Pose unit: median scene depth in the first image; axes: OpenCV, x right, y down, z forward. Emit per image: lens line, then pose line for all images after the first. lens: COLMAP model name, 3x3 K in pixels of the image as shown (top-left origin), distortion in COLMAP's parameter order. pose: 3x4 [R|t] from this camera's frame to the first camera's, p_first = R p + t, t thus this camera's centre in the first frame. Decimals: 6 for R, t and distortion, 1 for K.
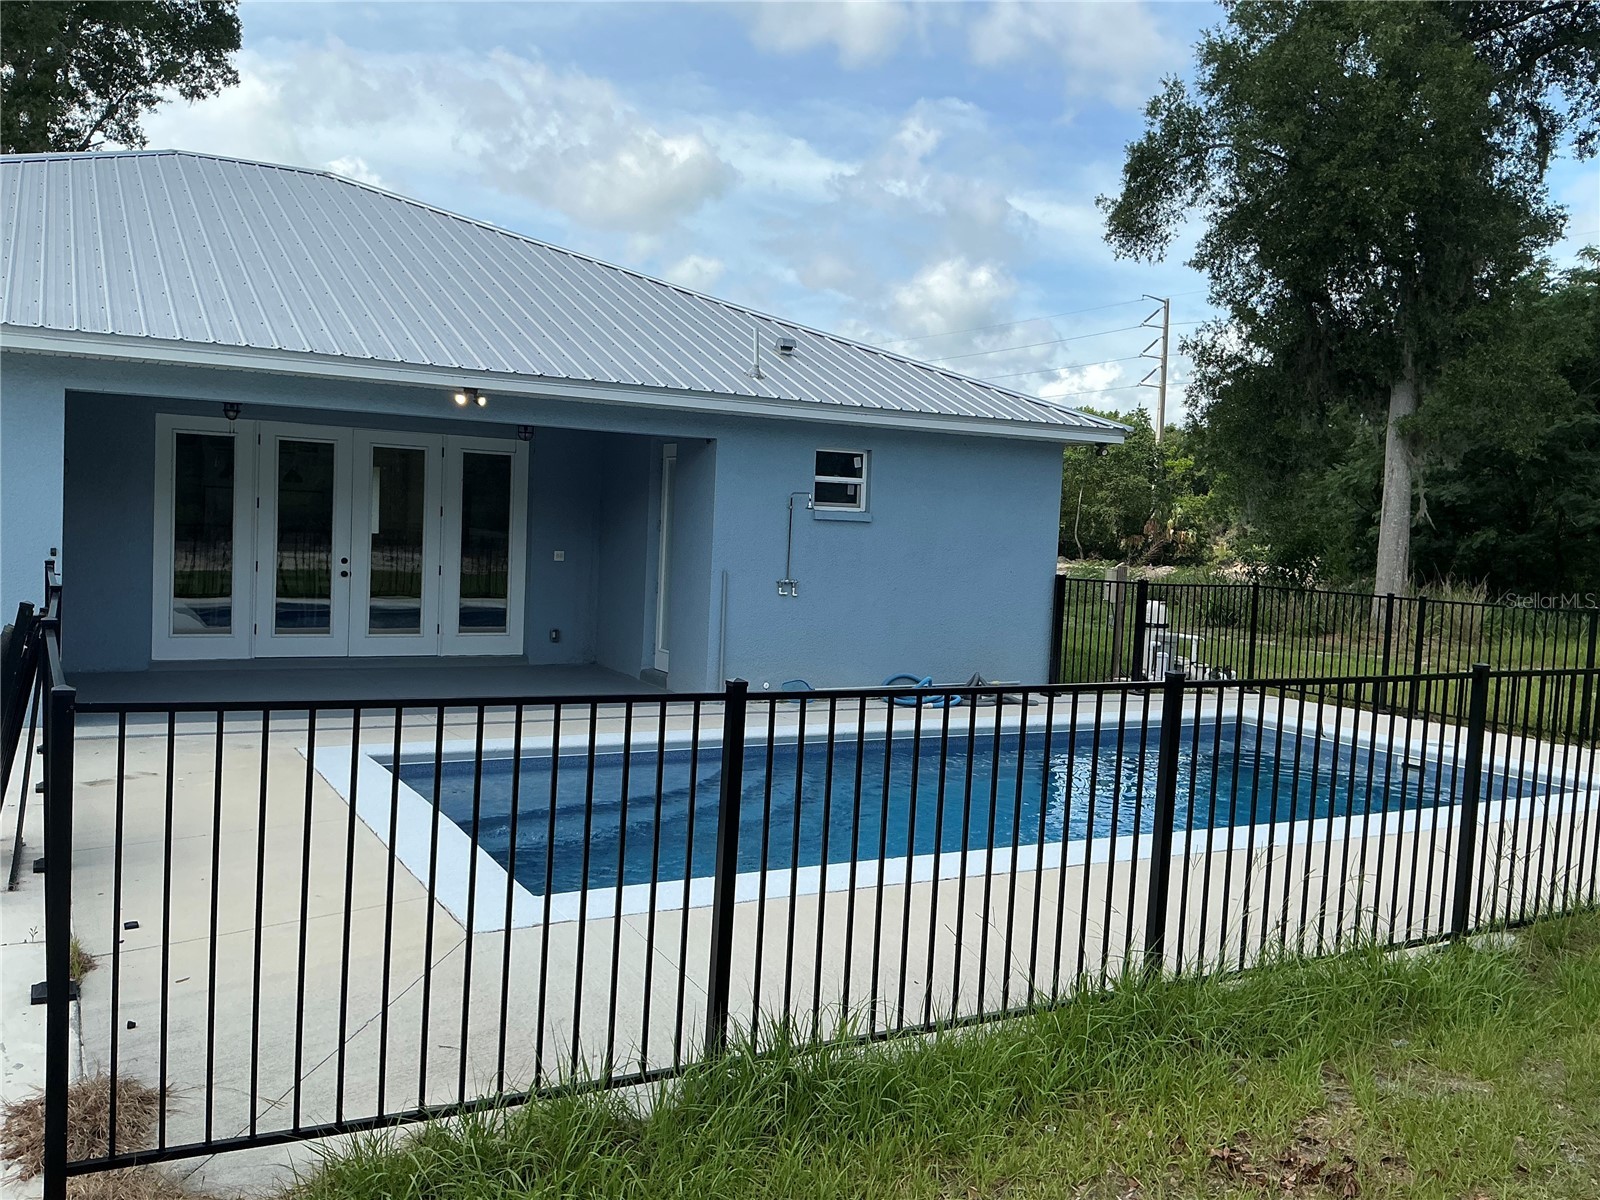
lens RADIAL K [[1343.5, 0, 795.8], [0, 1343.5, 597.4], [0, 0, 1]] dist [0.126128, -0.255834]
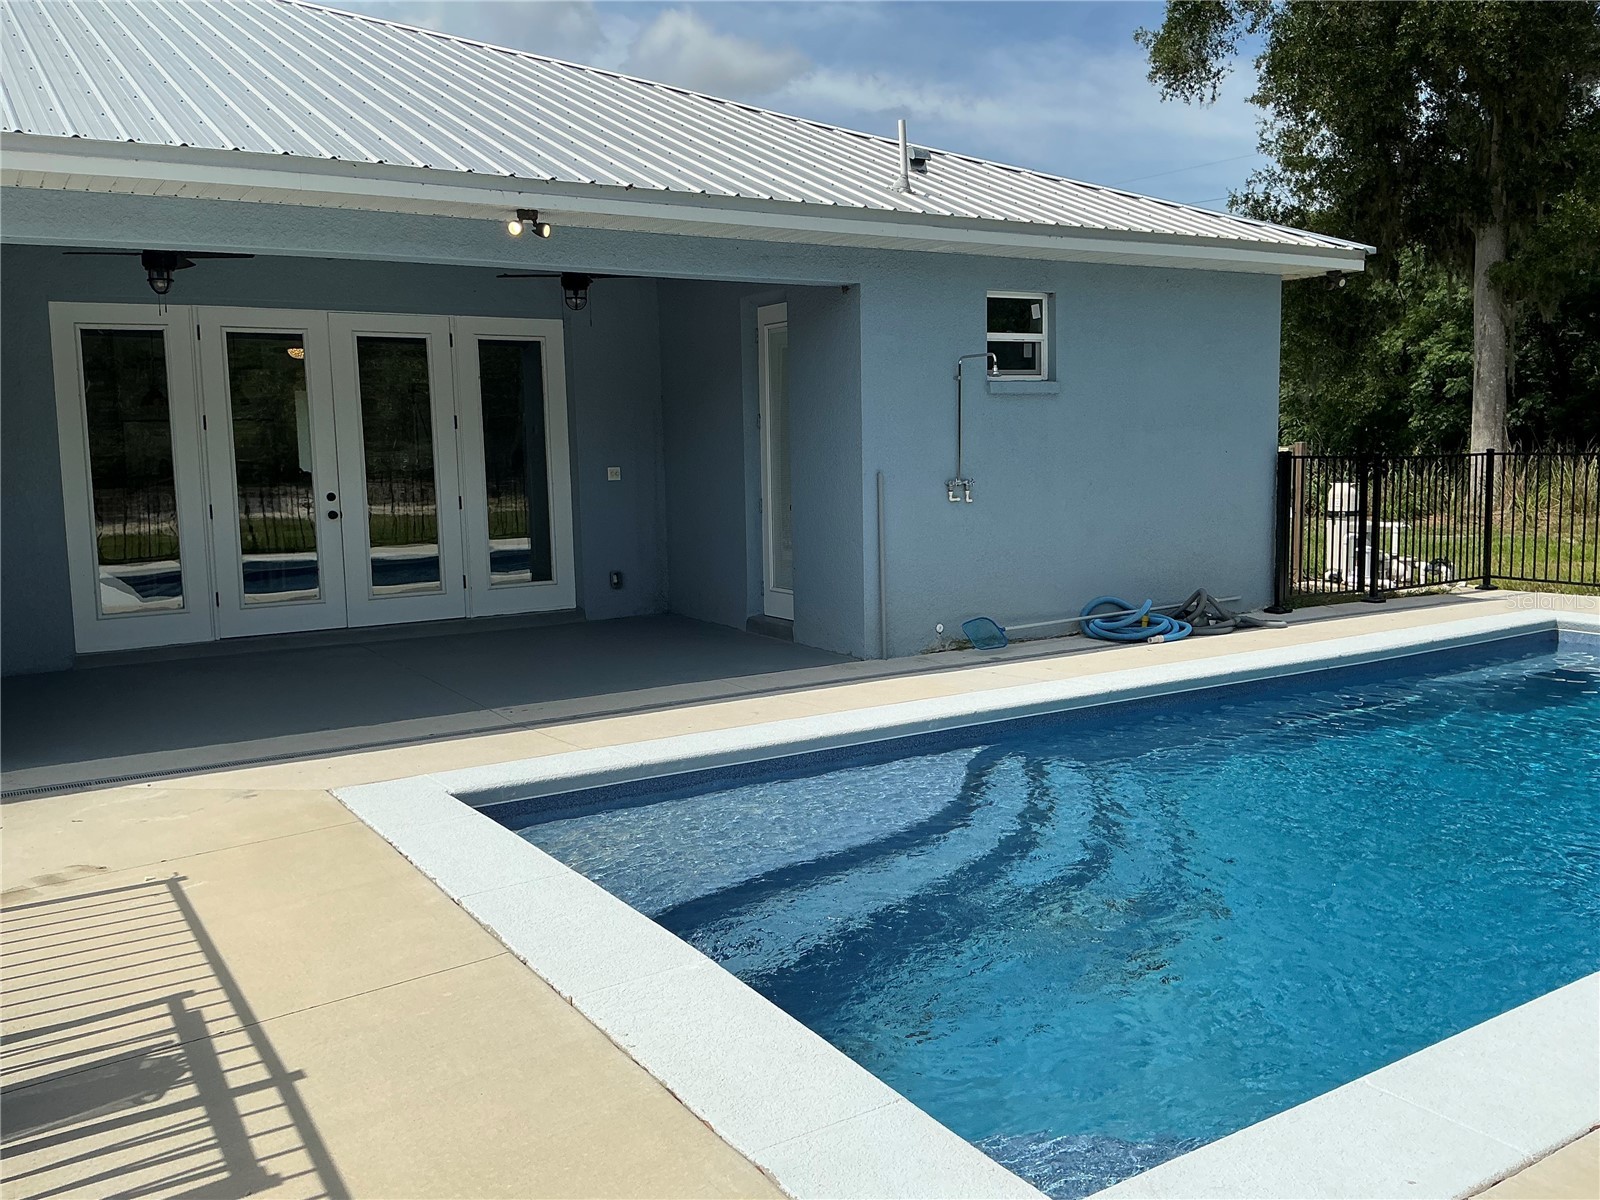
lens RADIAL K [[1343.9, 0, 797.9], [0, 1343.9, 582.0], [0, 0, 1]] dist [0.120999, -0.249430]
pose [[0.996248, -0.072006, 0.048016, -0.067557], [0.069811, 0.996502, 0.045933, 0.001244], [-0.051155, -0.042409, 0.997790, 0.144394]]
